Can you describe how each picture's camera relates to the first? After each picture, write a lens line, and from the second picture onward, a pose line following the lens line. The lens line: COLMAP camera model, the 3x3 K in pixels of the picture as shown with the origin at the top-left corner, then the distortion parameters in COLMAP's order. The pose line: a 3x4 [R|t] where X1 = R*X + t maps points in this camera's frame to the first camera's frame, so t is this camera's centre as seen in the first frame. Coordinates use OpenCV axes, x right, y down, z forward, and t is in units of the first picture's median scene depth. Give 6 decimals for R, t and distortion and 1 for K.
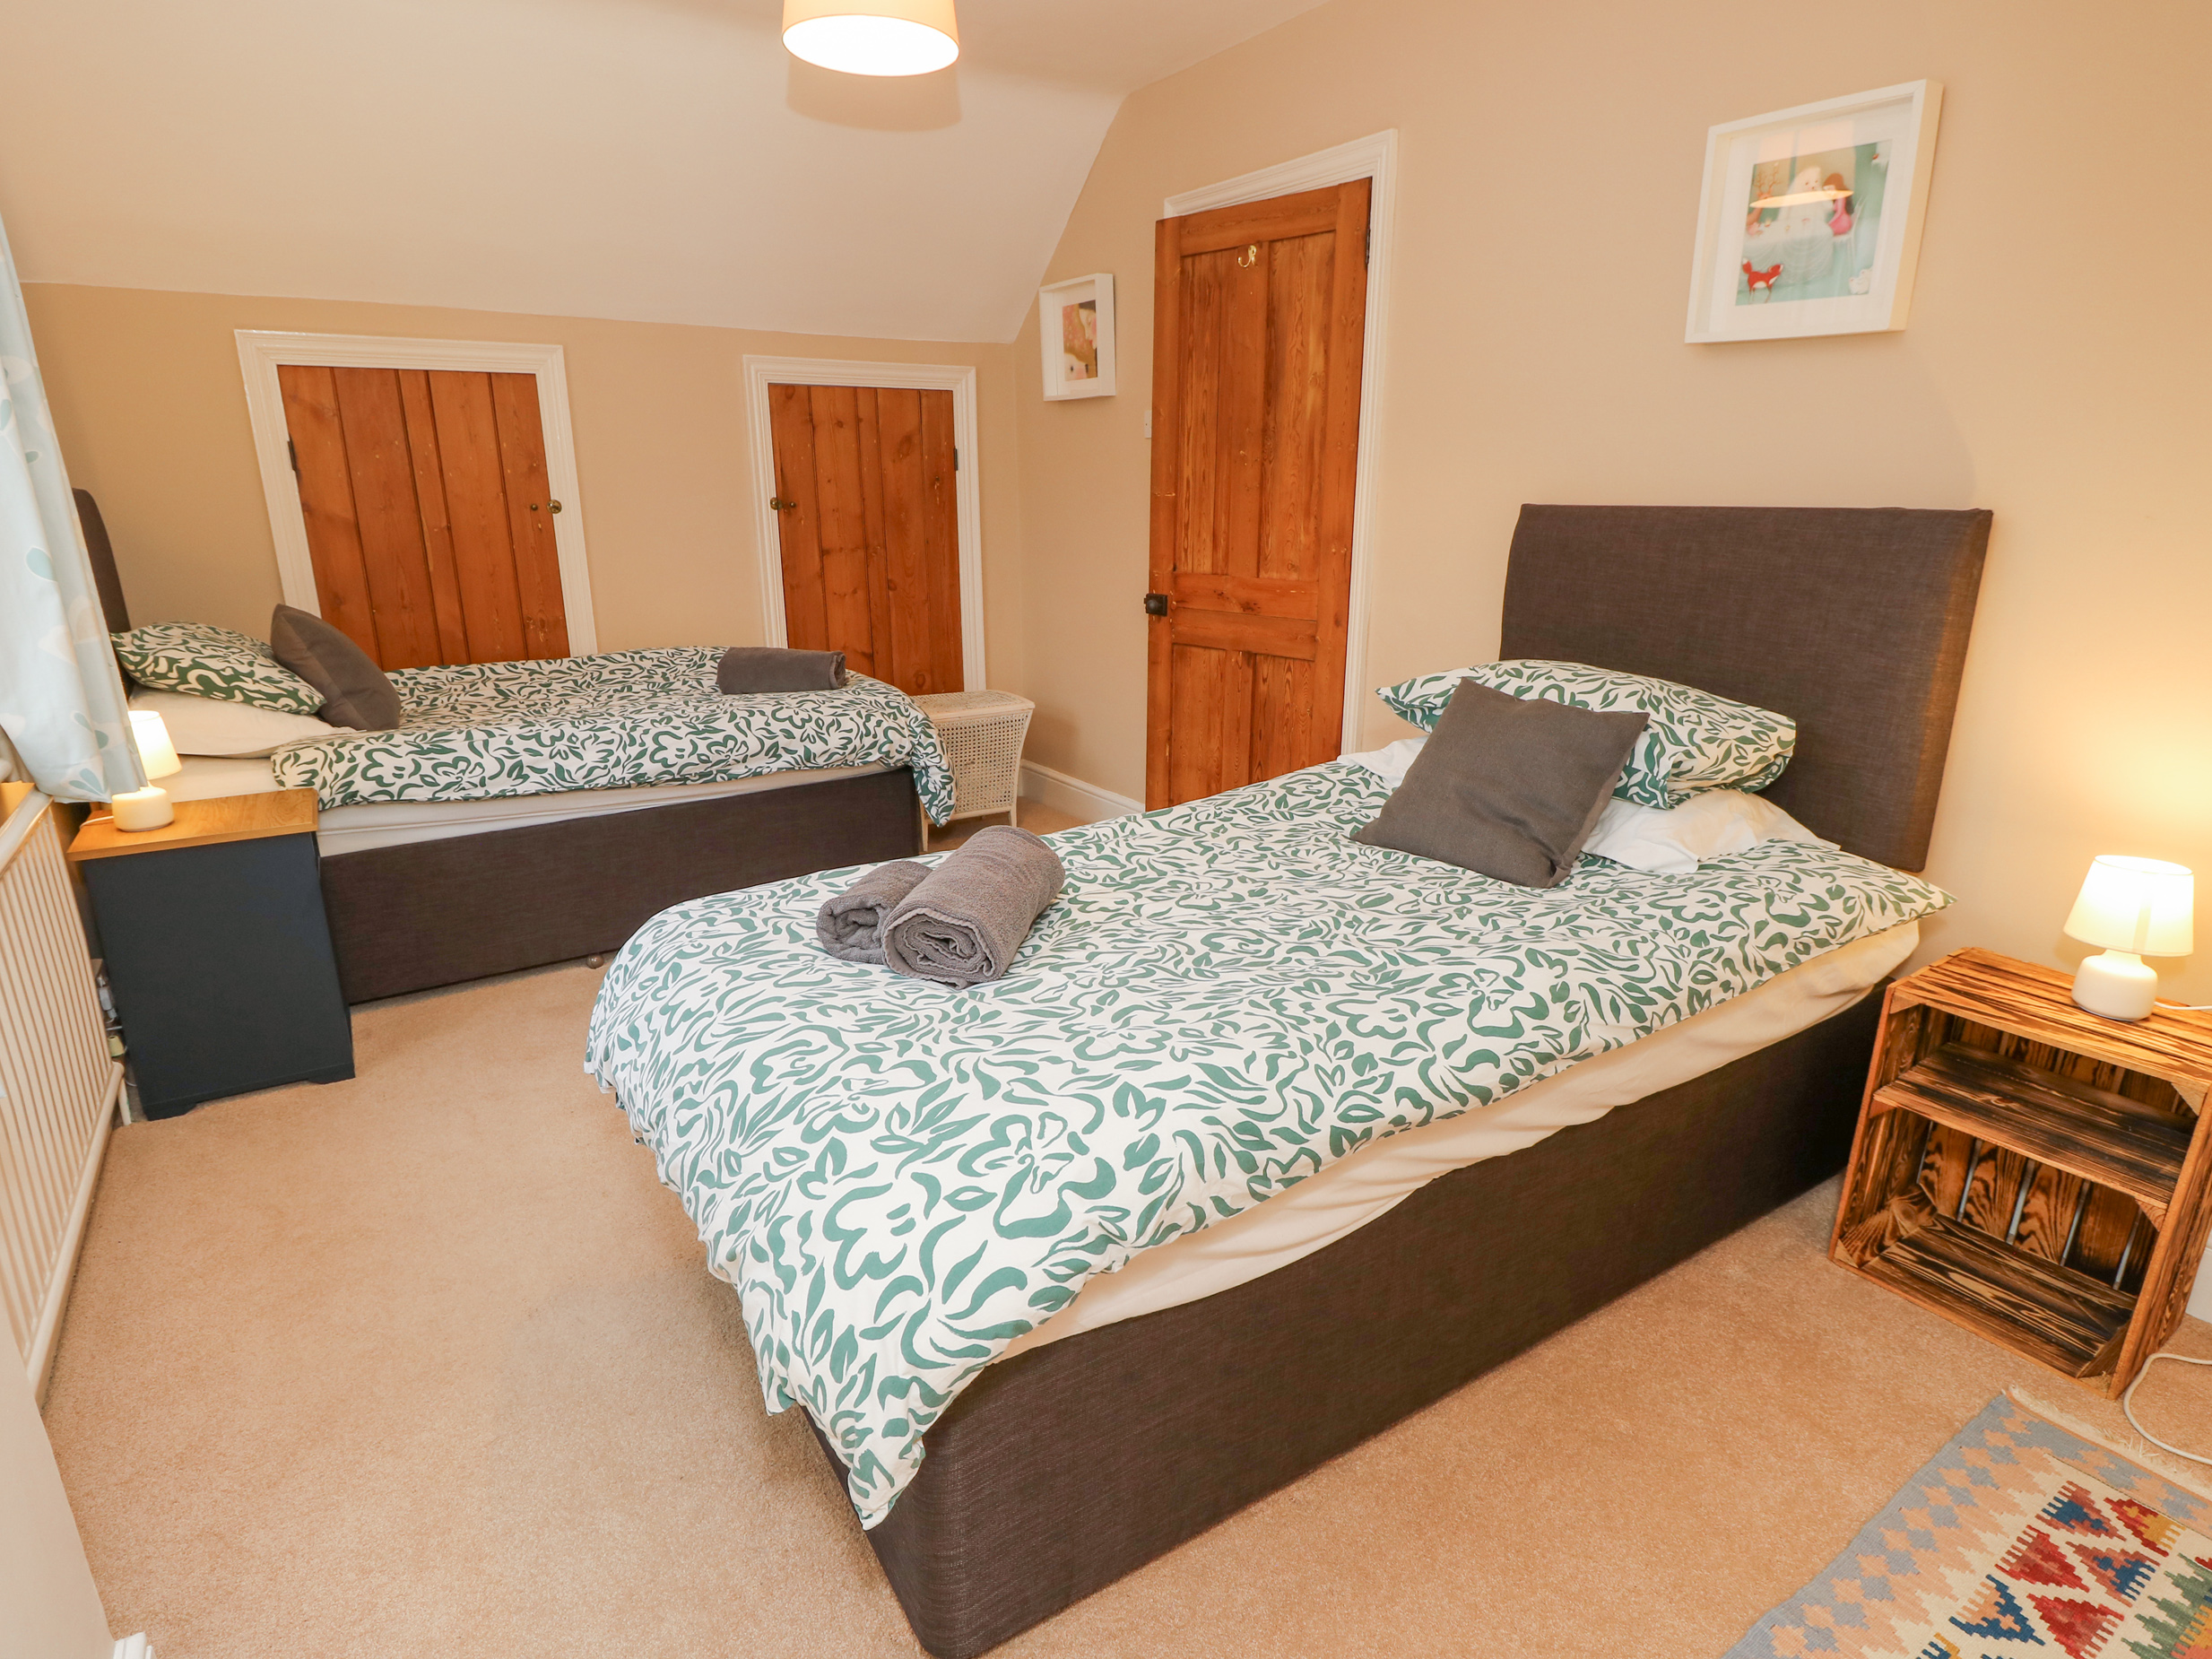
lens RADIAL K [[1206.4, 0, 1106.0], [0, 1206.4, 829.5], [0, 0, 1]] dist [-0.007831, -0.001573]
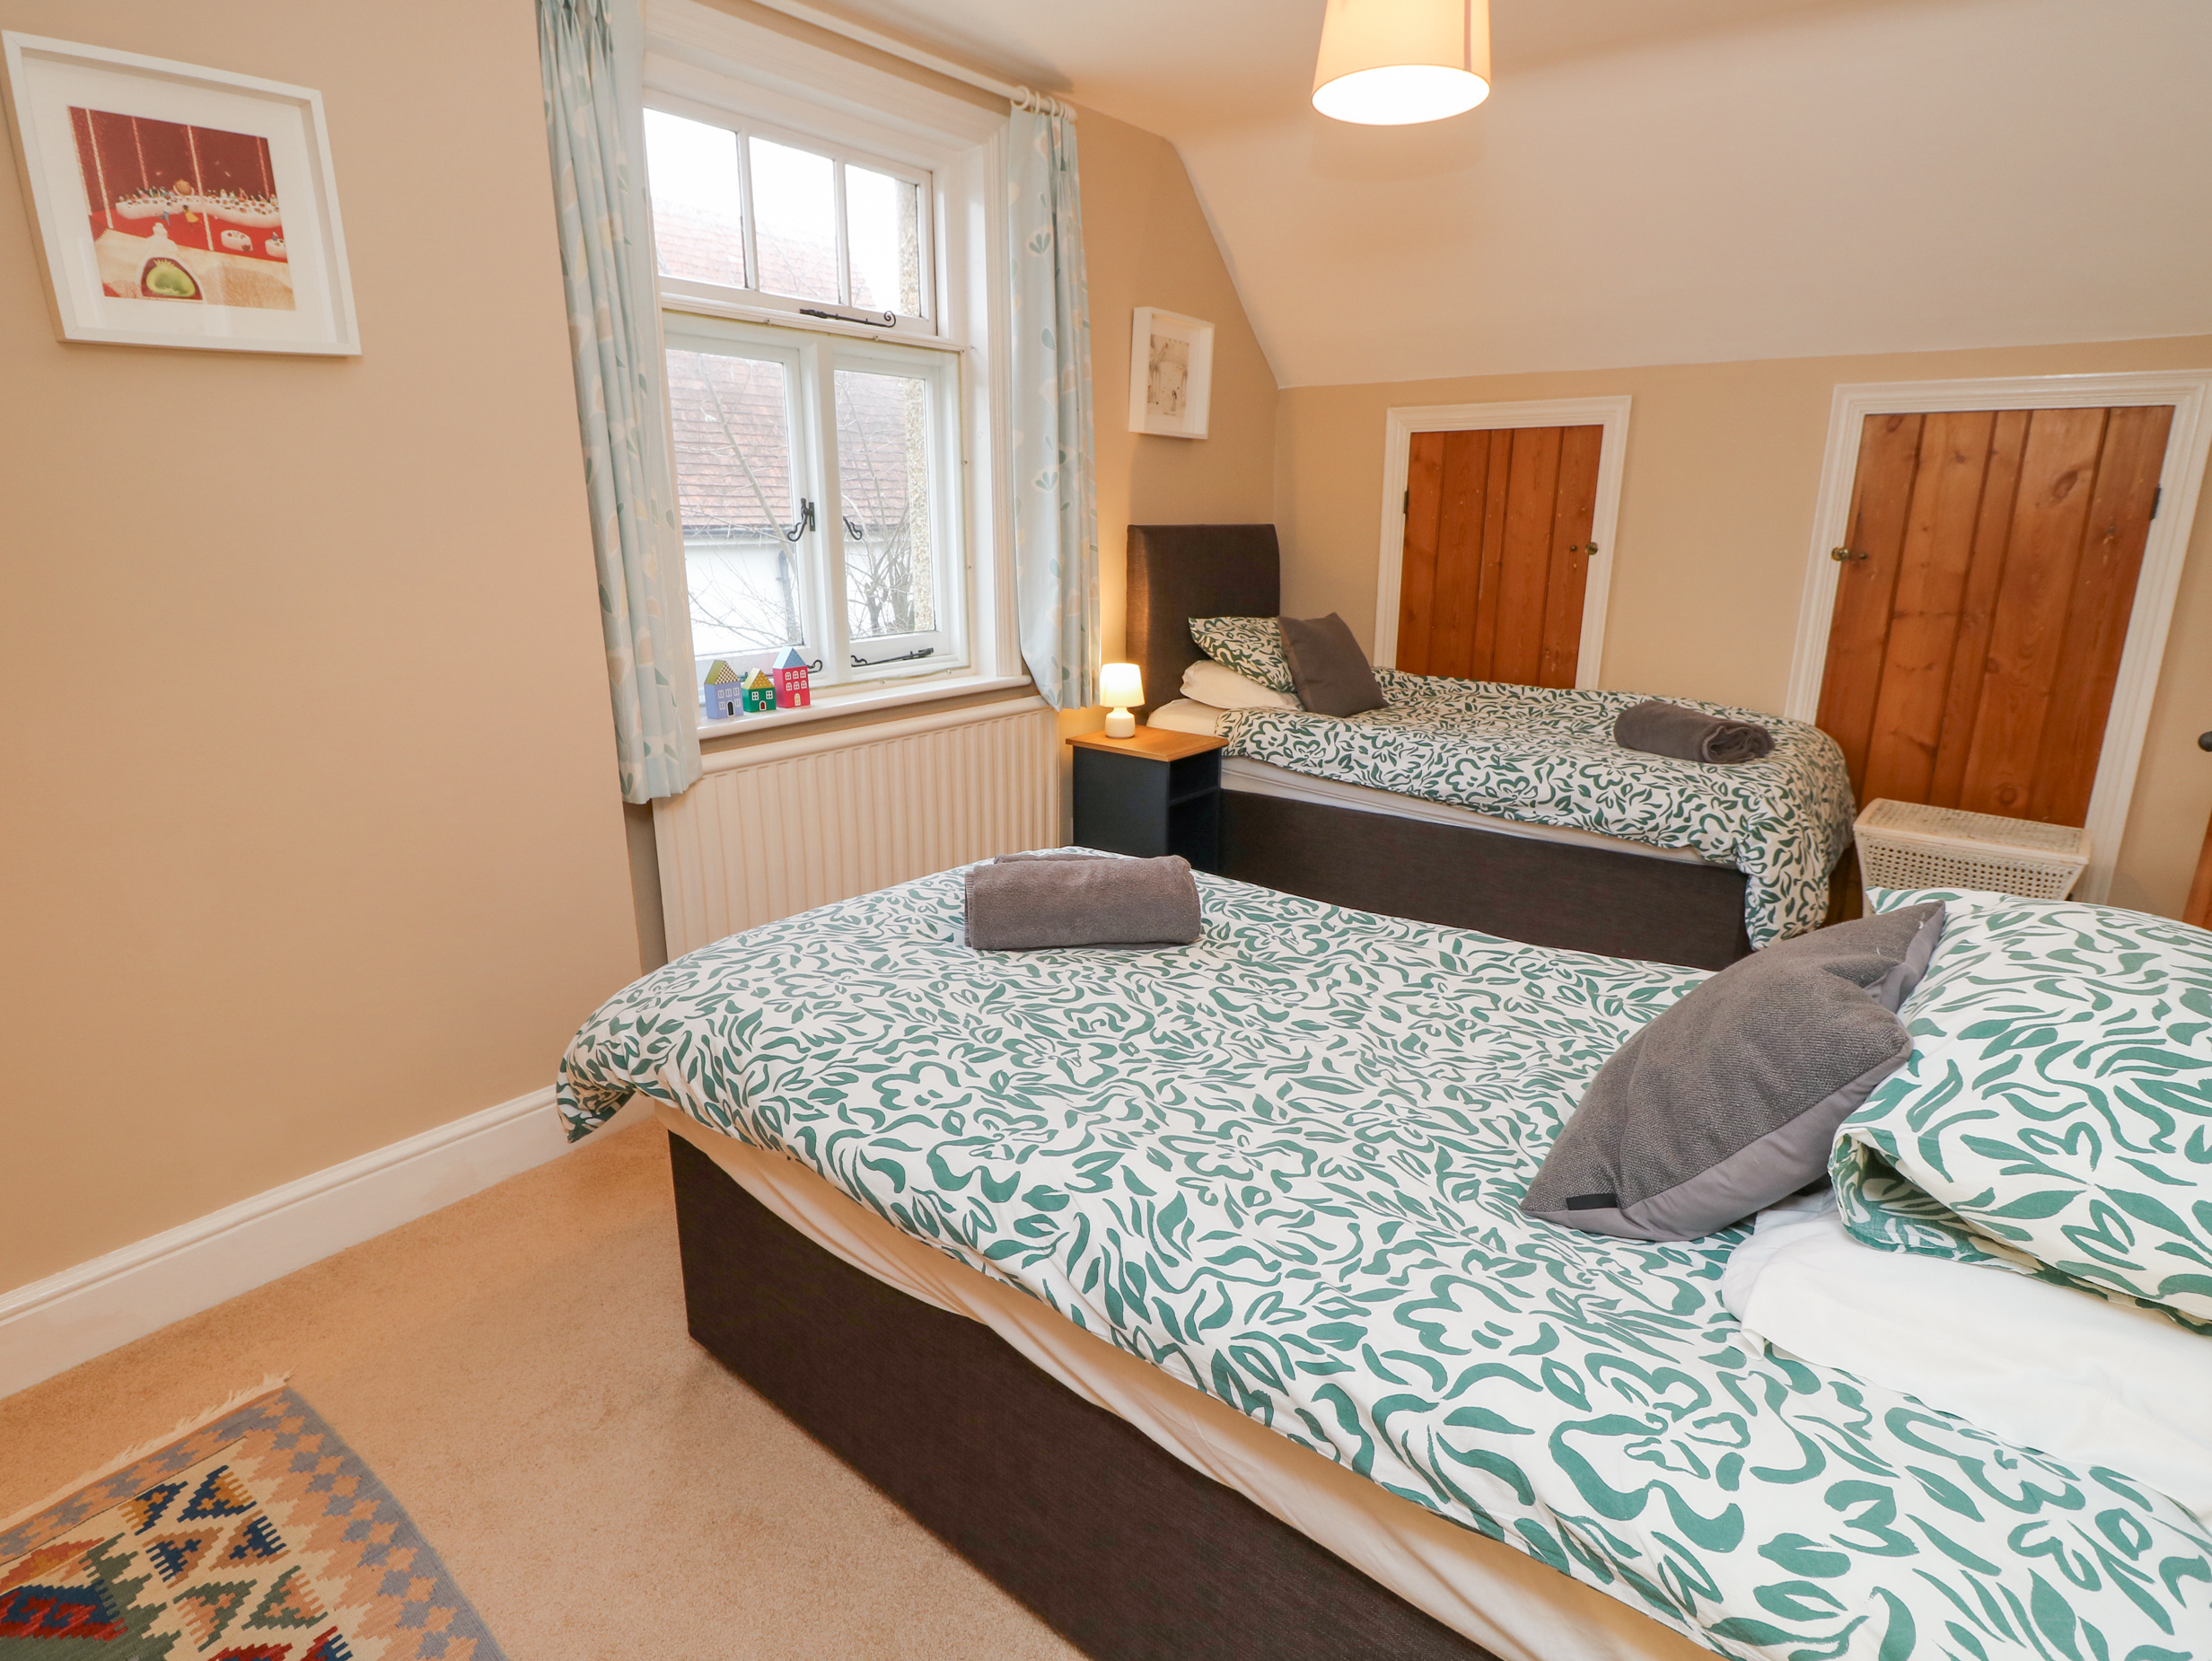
lens RADIAL K [[1154.9, 0, 1105.5], [0, 1154.9, 826.2], [0, 0, 1]] dist [0.002842, -0.017261]
pose [[0.311056, 0.248891, -0.917223, 0.499912], [-0.270580, 0.948352, 0.165576, -0.110261], [0.911060, 0.196679, 0.362335, 0.359610]]
